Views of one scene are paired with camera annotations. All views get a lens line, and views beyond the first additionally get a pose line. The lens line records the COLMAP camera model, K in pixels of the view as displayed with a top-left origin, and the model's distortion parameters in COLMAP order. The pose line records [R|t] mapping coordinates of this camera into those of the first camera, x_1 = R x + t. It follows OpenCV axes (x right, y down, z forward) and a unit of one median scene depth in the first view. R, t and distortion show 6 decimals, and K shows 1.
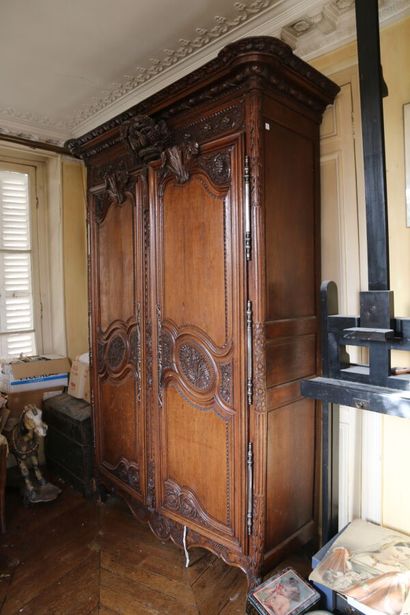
lens RADIAL K [[407.3, 0, 204.8], [0, 407.3, 308.8], [0, 0, 1]] dist [-0.072473, 0.025257]
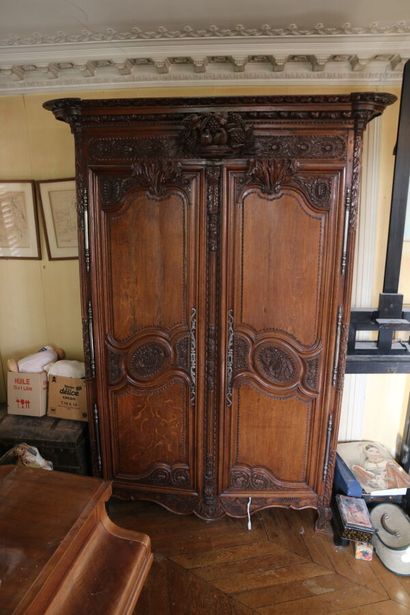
lens RADIAL K [[407.3, 0, 208.5], [0, 407.3, 309.1], [0, 0, 1]] dist [-0.072473, 0.025257]
pose [[0.759218, -0.127185, 0.638288, -0.823281], [0.016949, 0.984251, 0.175961, -0.199101], [-0.650616, -0.122774, 0.749417, 0.285945]]
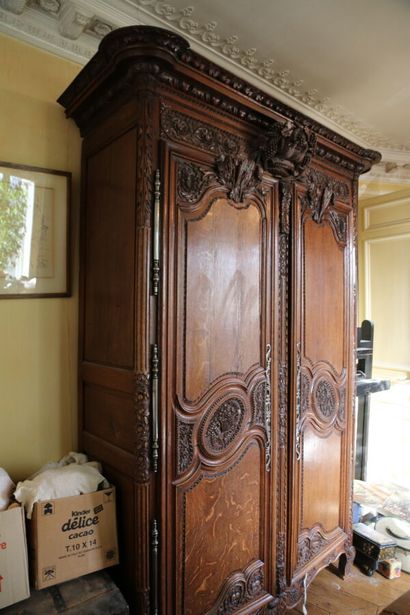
lens RADIAL K [[407.3, 0, 206.0], [0, 407.3, 313.6], [0, 0, 1]] dist [-0.072473, 0.025257]
pose [[0.058651, 0.020791, 0.998062, -1.051133], [0.040934, 0.998892, -0.023213, -0.067241], [-0.997439, 0.042216, 0.057735, 1.183525]]
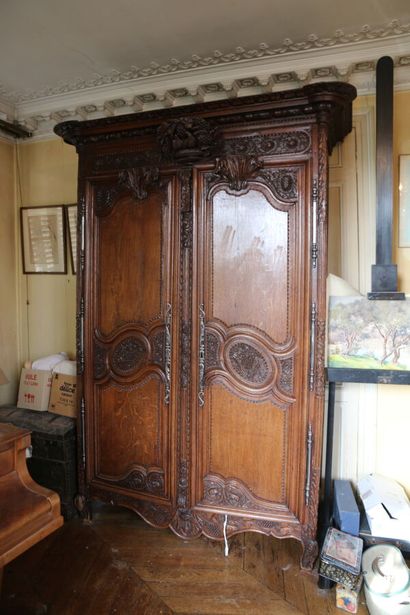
lens RADIAL K [[407.3, 0, 206.4], [0, 407.3, 306.5], [0, 0, 1]] dist [-0.072473, 0.025257]
pose [[0.894822, -0.000216, 0.446423, -0.575197], [0.003011, 0.999980, -0.005551, -0.001075], [-0.446413, 0.006311, 0.894805, 0.083105]]
